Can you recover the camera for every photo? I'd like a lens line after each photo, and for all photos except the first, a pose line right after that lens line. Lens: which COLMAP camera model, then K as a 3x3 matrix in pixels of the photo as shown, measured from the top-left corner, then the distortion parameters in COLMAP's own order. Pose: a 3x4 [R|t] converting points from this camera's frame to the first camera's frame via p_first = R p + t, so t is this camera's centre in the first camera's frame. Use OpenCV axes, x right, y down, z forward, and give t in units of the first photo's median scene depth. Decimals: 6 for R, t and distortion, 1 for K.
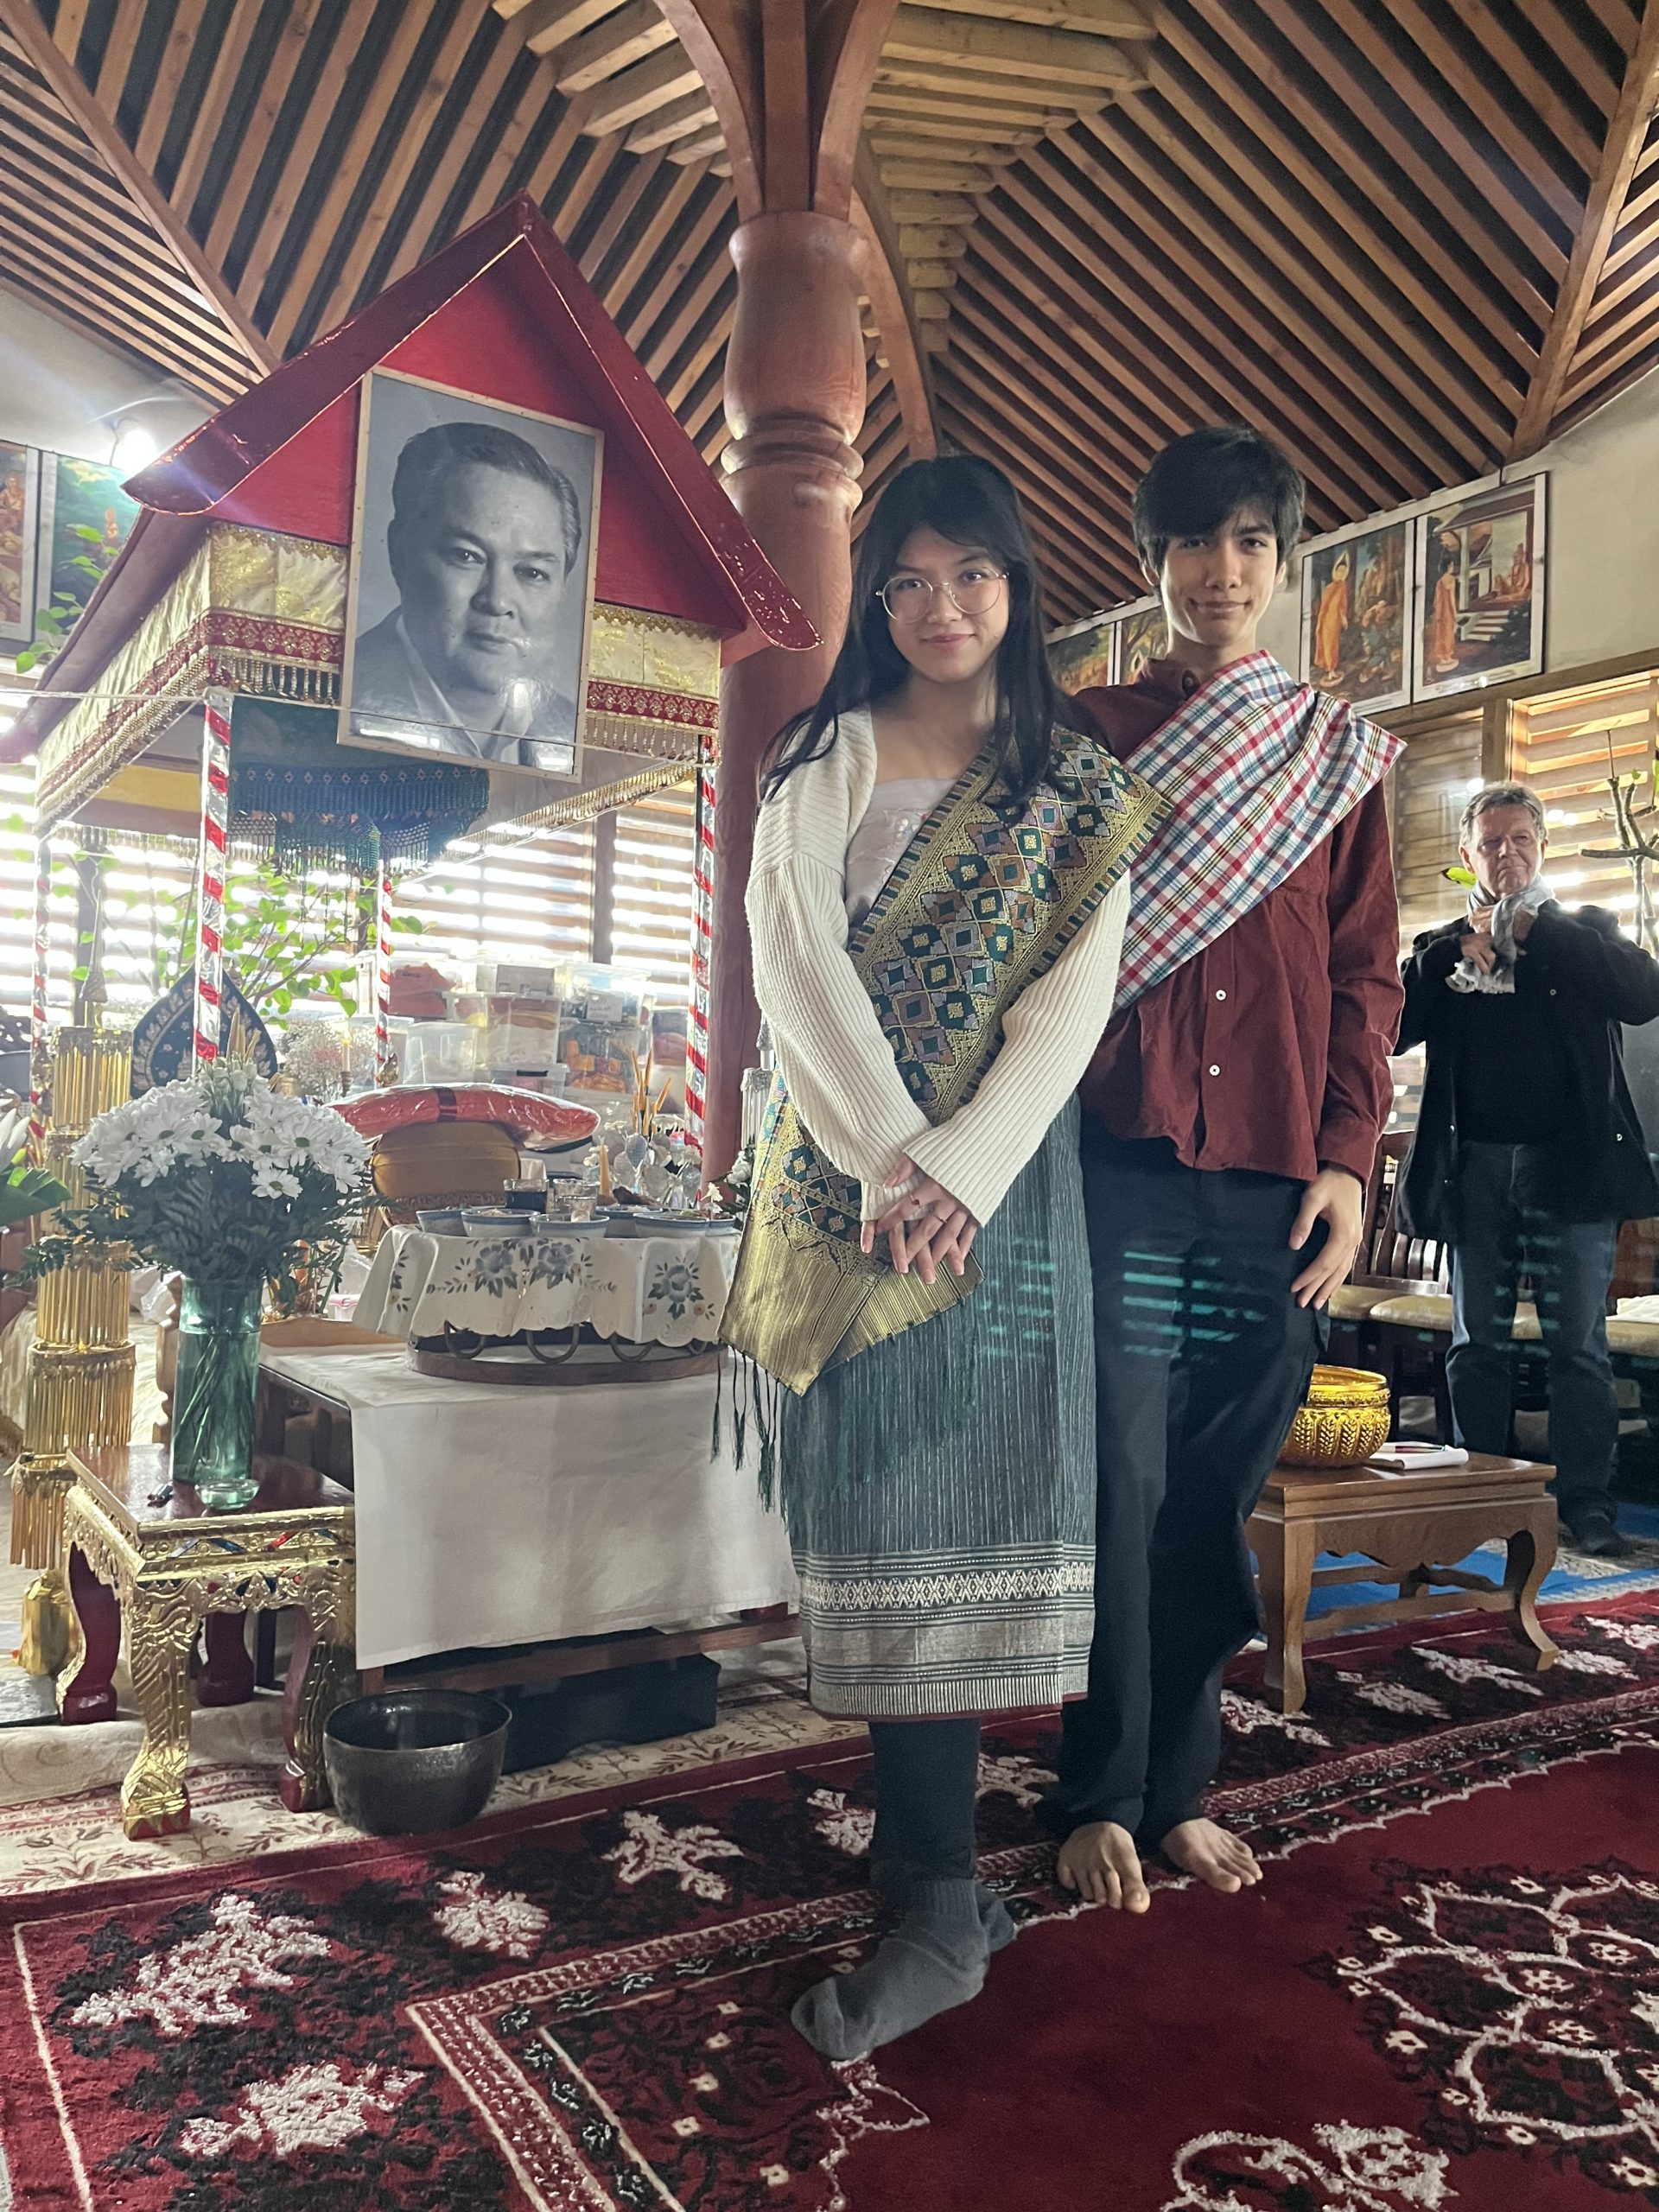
lens RADIAL K [[1665.1, 0, 826.9], [0, 1665.1, 1098.9], [0, 0, 1]] dist [0.014192, -0.030548]
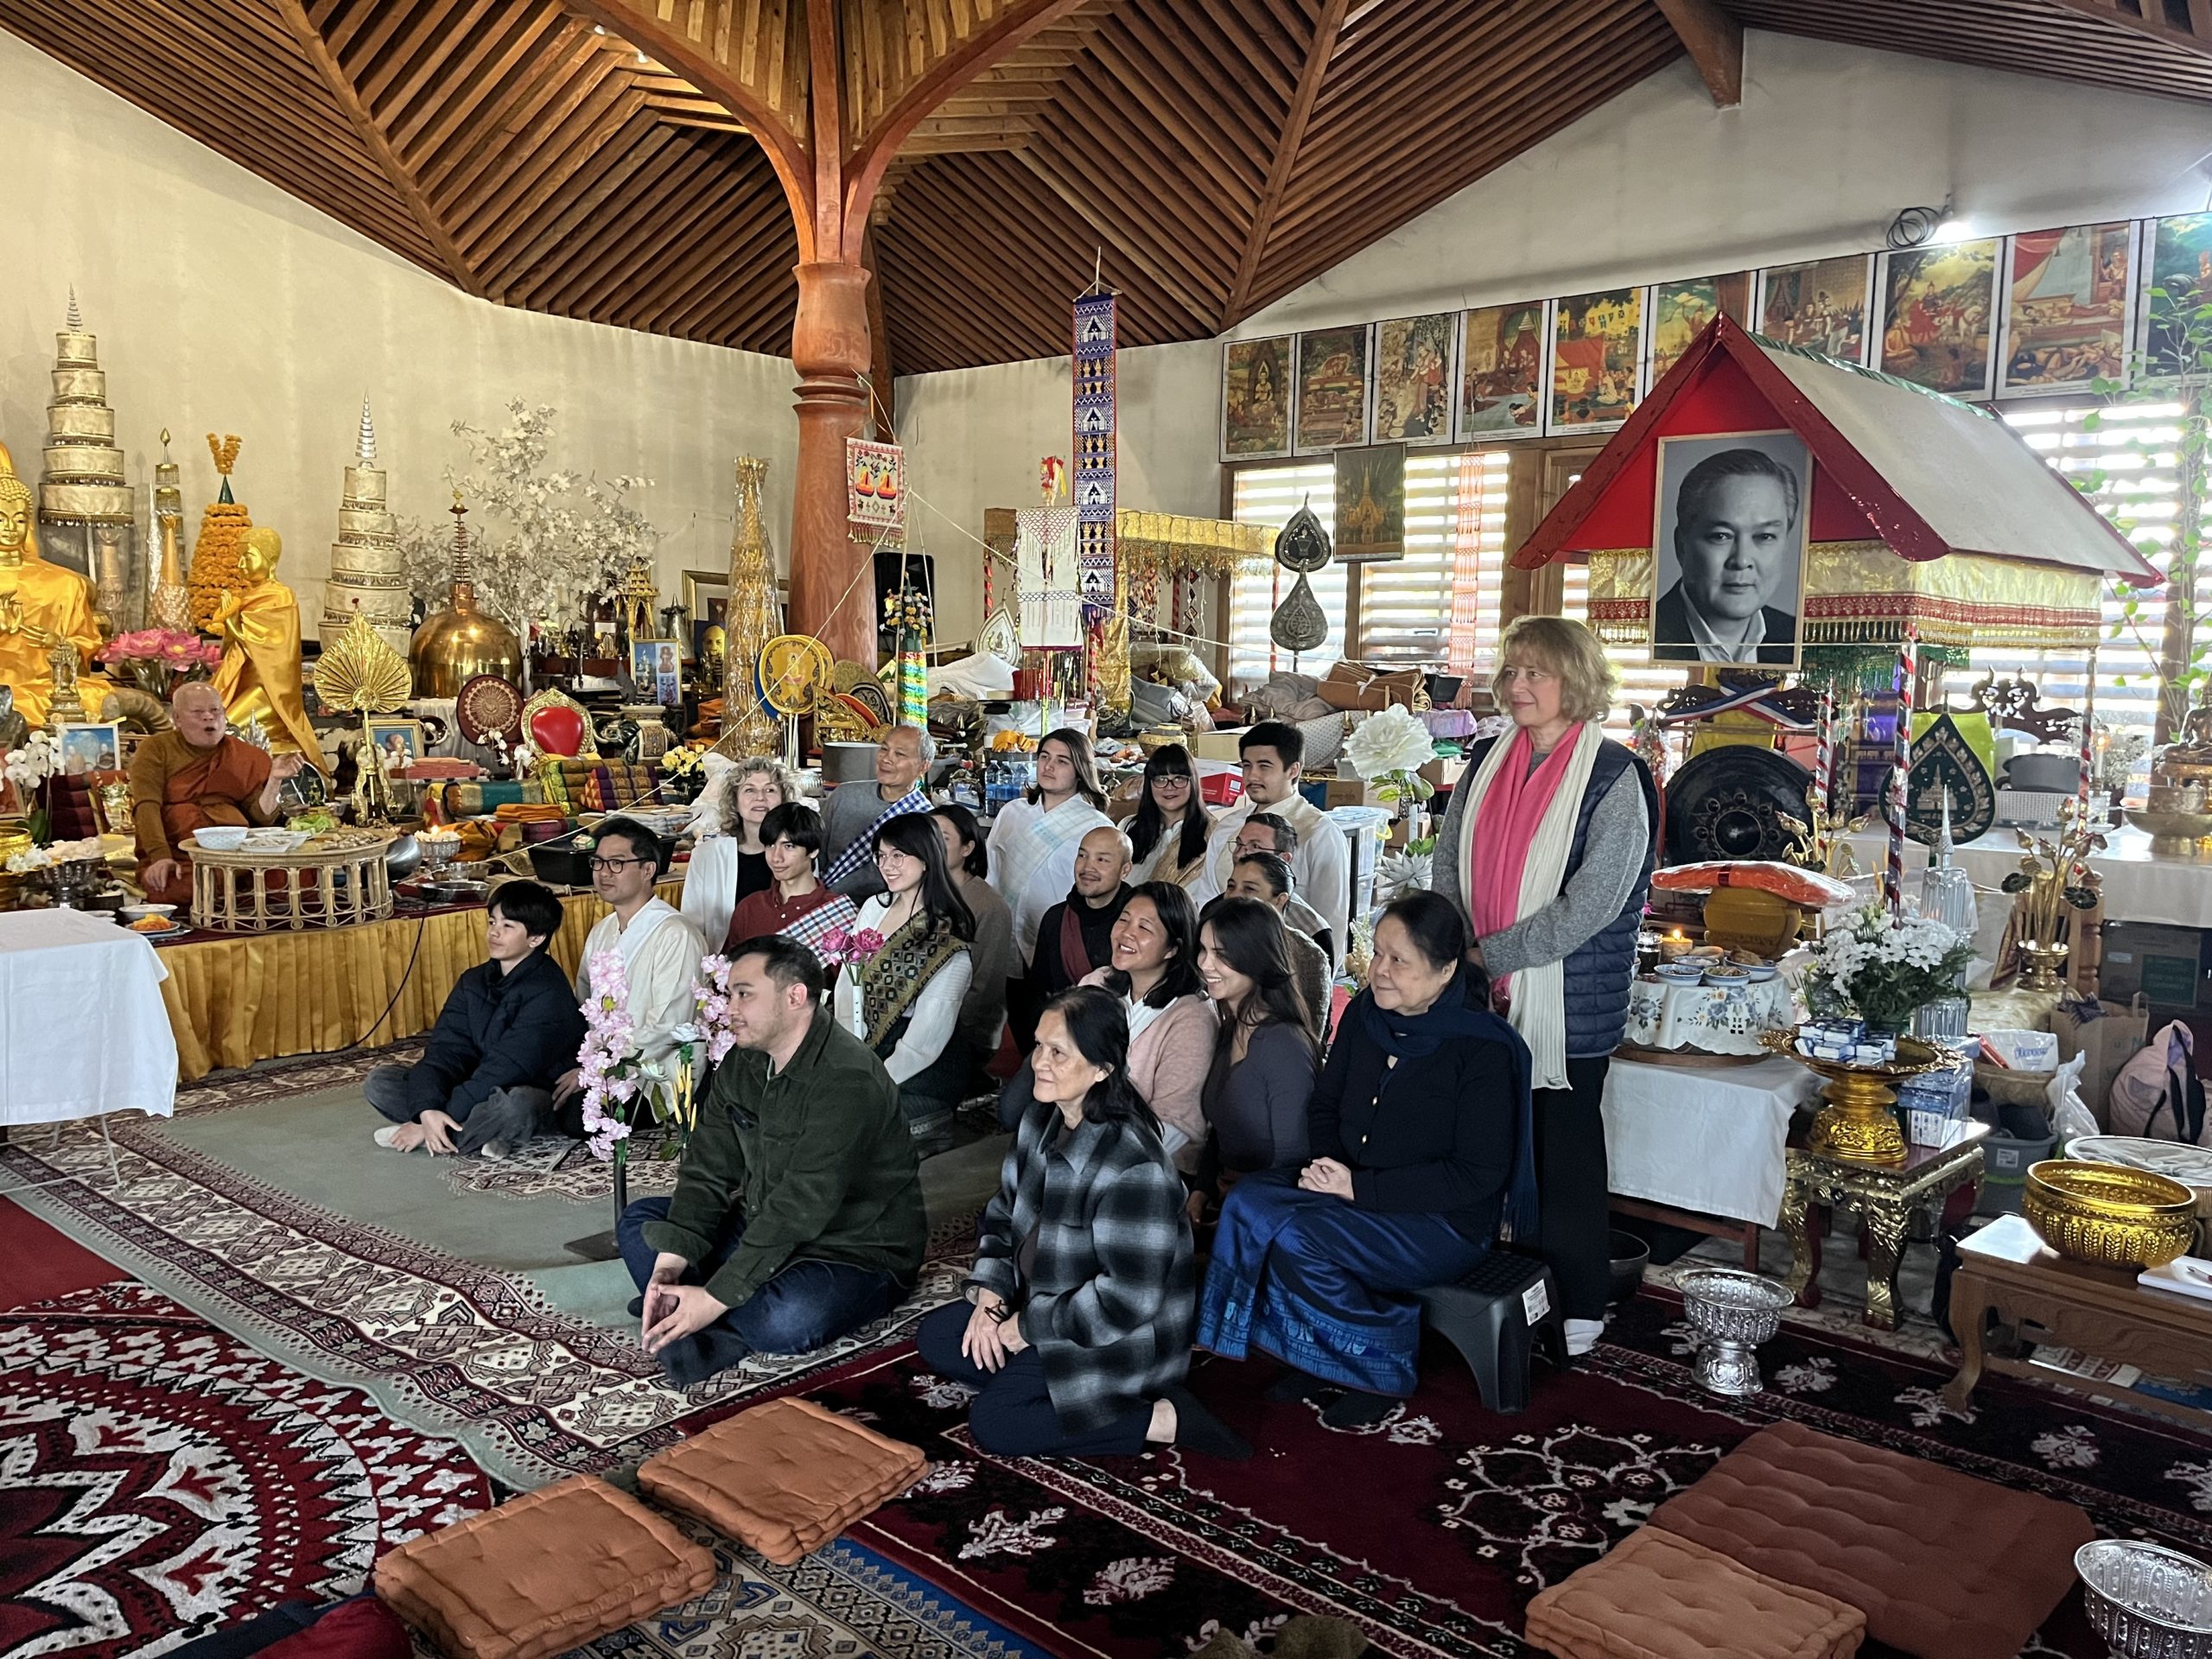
lens RADIAL K [[1665.1, 0, 1111.3], [0, 1665.1, 829.1], [0, 0, 1]] dist [0.014192, -0.030548]
pose [[0.255478, 0.075881, -0.963833, 1.173712], [0.014230, 0.996512, 0.082226, -0.184713], [0.966710, -0.034722, 0.253507, 0.026586]]
